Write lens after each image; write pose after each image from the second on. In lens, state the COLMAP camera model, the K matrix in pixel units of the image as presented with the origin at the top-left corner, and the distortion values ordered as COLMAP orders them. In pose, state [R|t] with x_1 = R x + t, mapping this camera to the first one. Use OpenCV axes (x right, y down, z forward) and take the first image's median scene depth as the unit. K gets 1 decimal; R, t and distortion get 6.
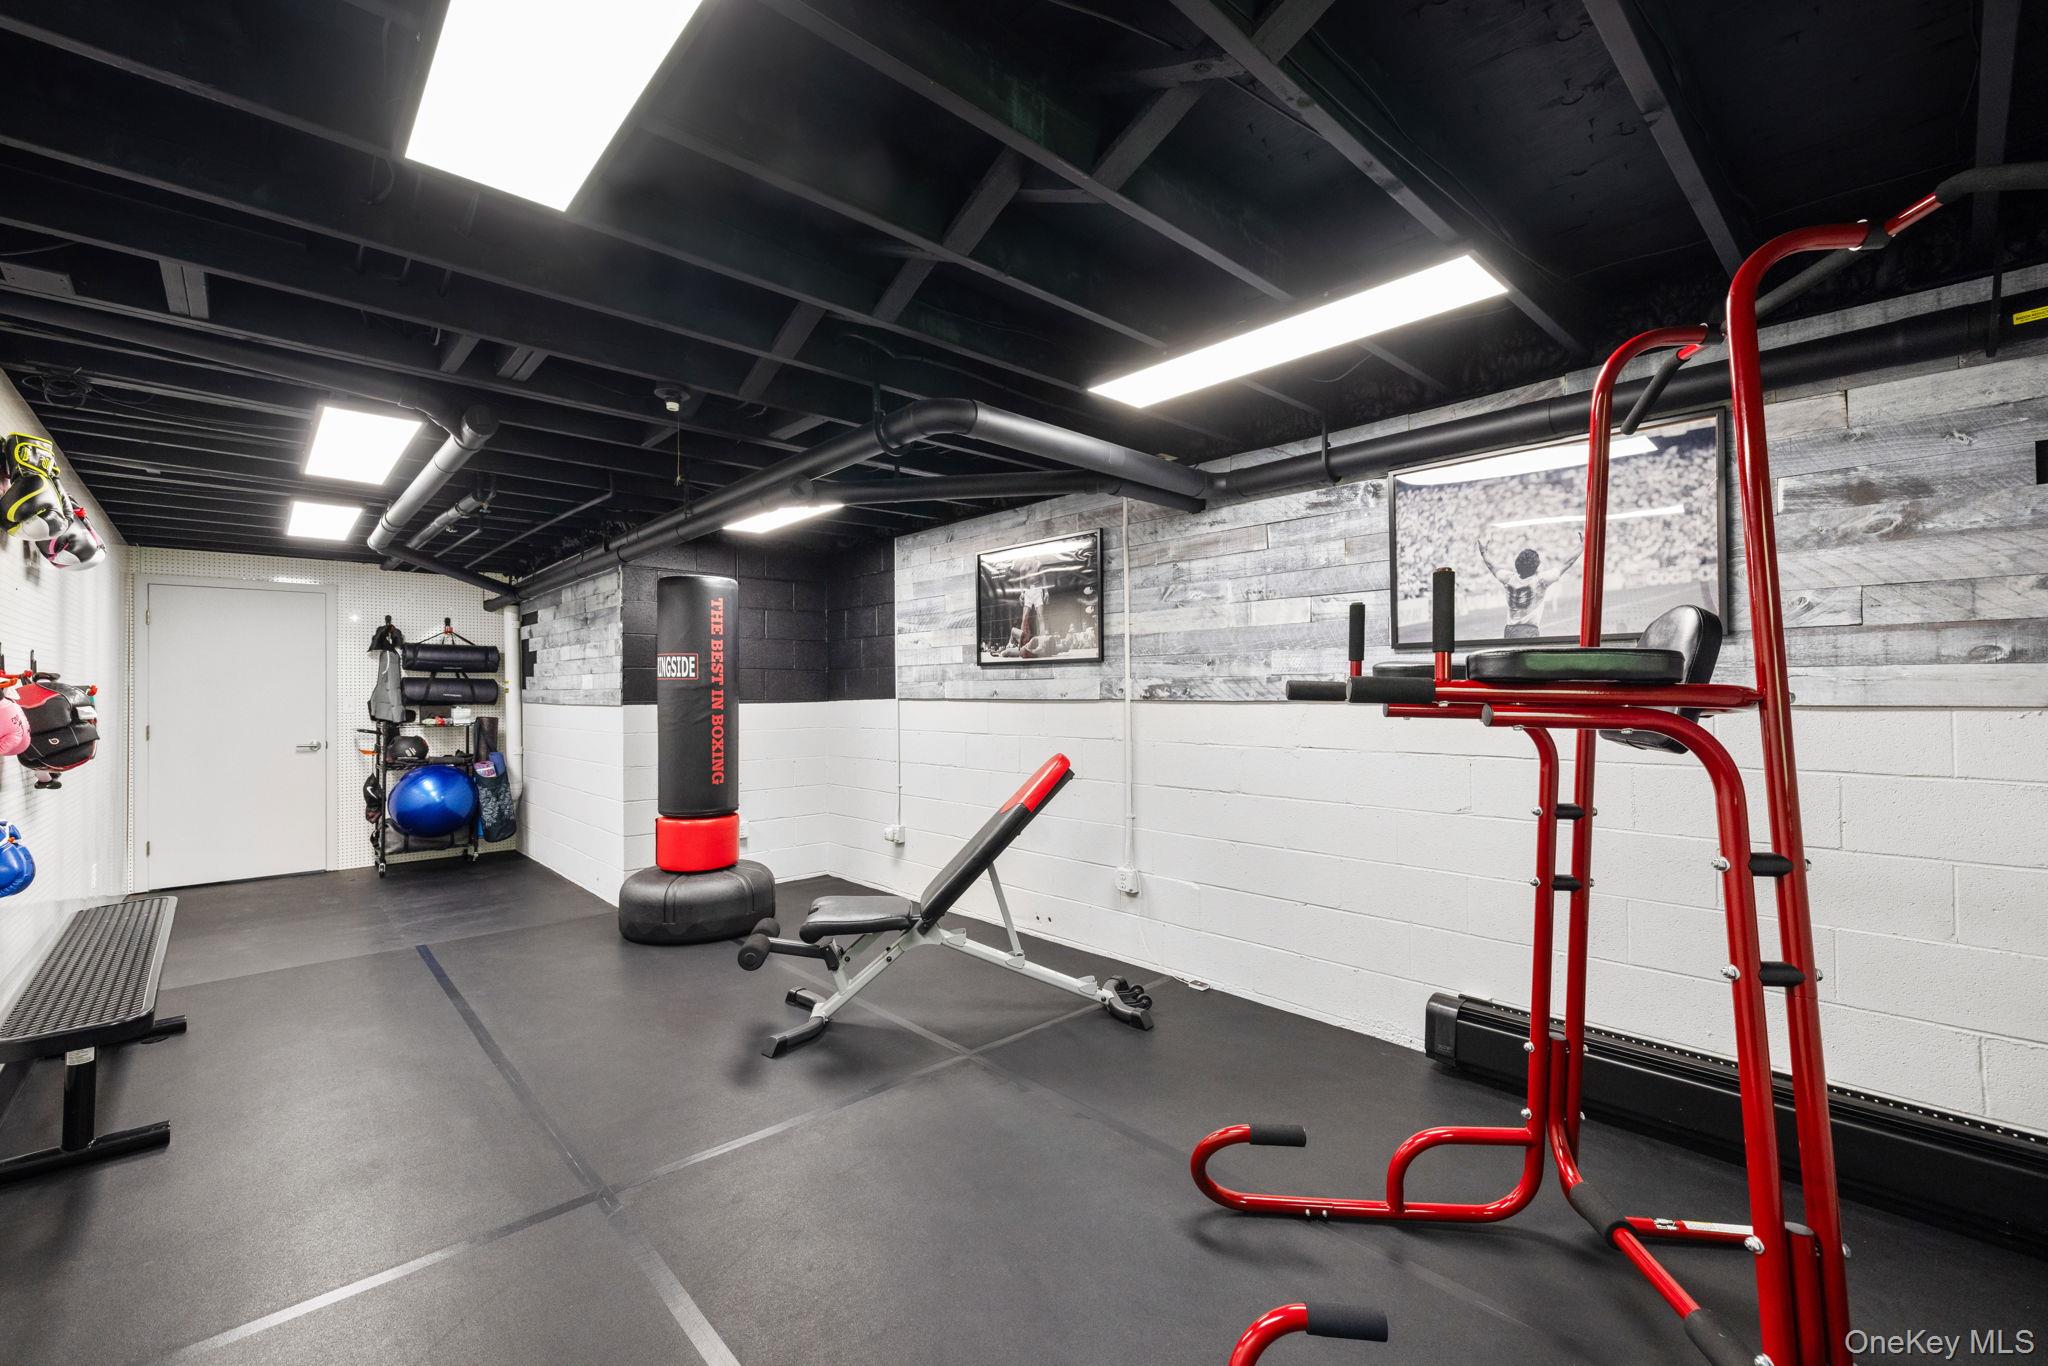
lens RADIAL K [[849.6, 0, 1026.2], [0, 849.6, 683.6], [0, 0, 1]] dist [-0.000133, 0.000030]
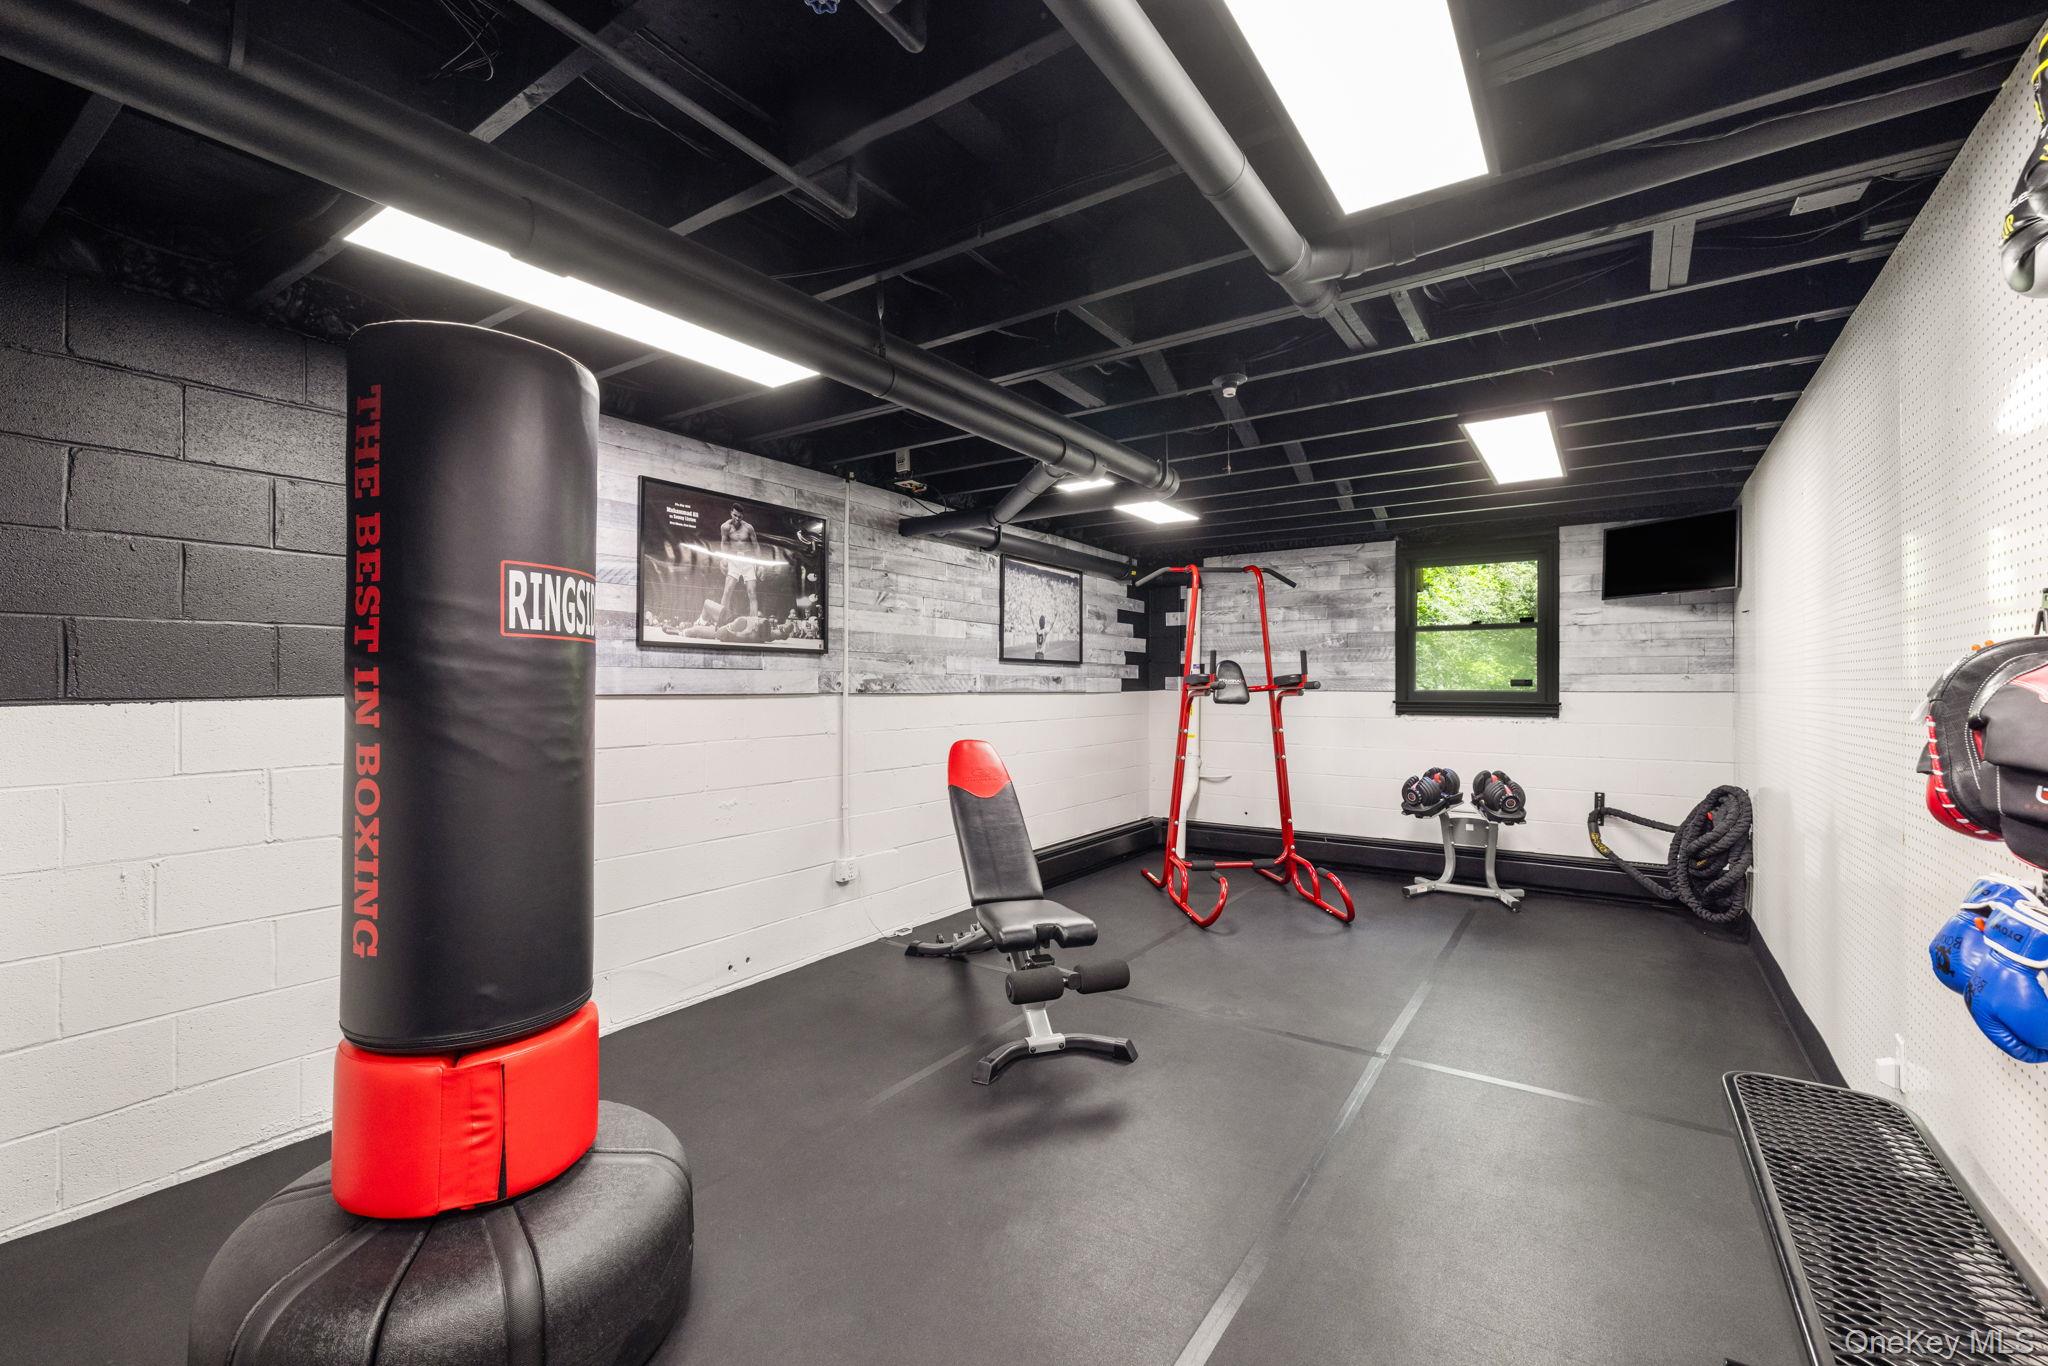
lens RADIAL K [[849.6, 0, 1031.1], [0, 849.6, 686.1], [0, 0, 1]] dist [-0.000133, 0.000030]
pose [[-0.216352, 0.008369, 0.976280, -0.952186], [-0.006294, 0.999931, -0.009967, 0.019673], [-0.976295, -0.008301, -0.216284, 1.029801]]
